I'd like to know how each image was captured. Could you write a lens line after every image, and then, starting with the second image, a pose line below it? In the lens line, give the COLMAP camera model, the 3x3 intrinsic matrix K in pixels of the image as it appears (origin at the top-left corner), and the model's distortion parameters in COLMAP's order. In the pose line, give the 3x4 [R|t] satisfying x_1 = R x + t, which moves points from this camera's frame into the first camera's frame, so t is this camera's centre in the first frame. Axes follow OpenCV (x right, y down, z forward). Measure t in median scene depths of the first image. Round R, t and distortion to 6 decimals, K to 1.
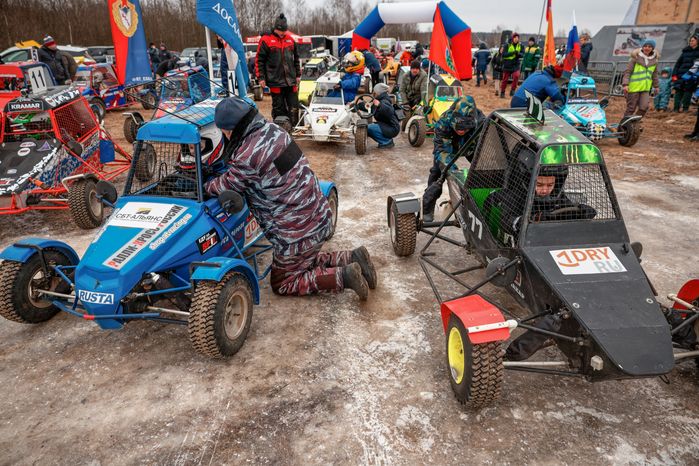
lens RADIAL K [[442.8, 0, 352.7], [0, 442.8, 244.3], [0, 0, 1]] dist [-0.001693, -0.003151]
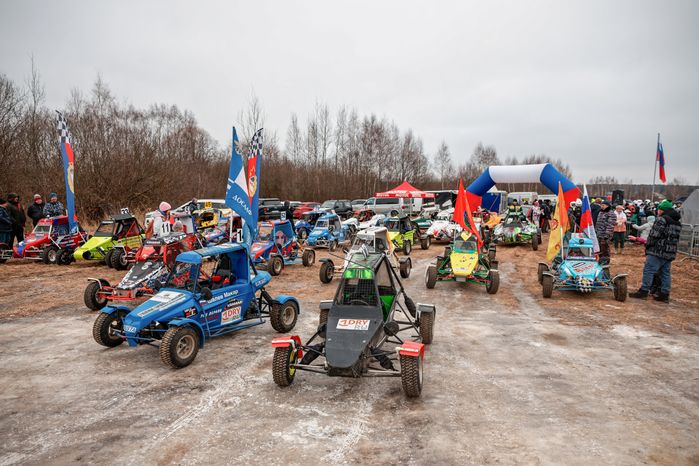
lens RADIAL K [[537.1, 0, 381.3], [0, 537.1, 231.2], [0, 0, 1]] dist [0.007608, 0.003979]
pose [[0.942325, 0.032649, -0.333103, 1.217017], [-0.143406, 0.938635, -0.313687, 0.274033], [0.302420, 0.343364, 0.889181, -0.946182]]
